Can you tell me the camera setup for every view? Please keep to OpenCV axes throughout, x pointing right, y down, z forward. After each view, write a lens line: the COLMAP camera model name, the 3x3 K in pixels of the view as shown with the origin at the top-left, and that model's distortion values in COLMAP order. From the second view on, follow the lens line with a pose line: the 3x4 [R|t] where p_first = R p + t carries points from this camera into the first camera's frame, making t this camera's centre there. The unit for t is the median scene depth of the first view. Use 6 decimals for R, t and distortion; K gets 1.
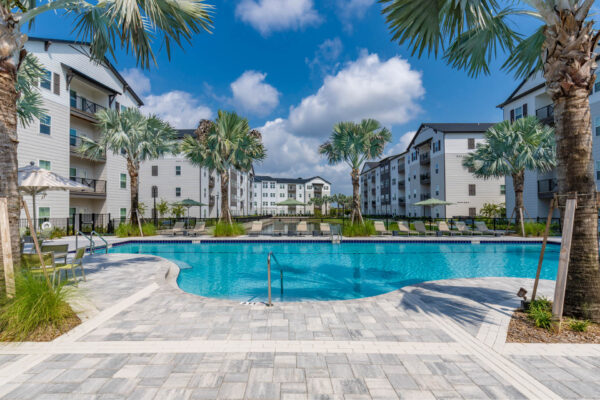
lens RADIAL K [[291.2, 0, 300.4], [0, 291.2, 204.7], [0, 0, 1]] dist [0.012909, -0.000364]
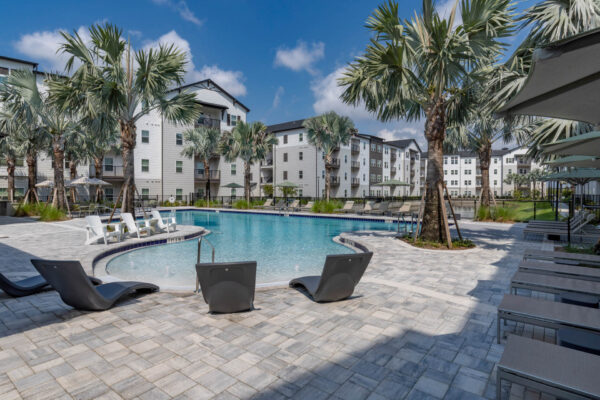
lens RADIAL K [[328.1, 0, 303.4], [0, 328.1, 198.1], [0, 0, 1]] dist [-0.001673, 0.000960]
pose [[0.799932, 0.013950, -0.599928, 0.367460], [0.011217, 0.999207, 0.038191, -0.000443], [0.599985, -0.037280, 0.799142, -0.035200]]
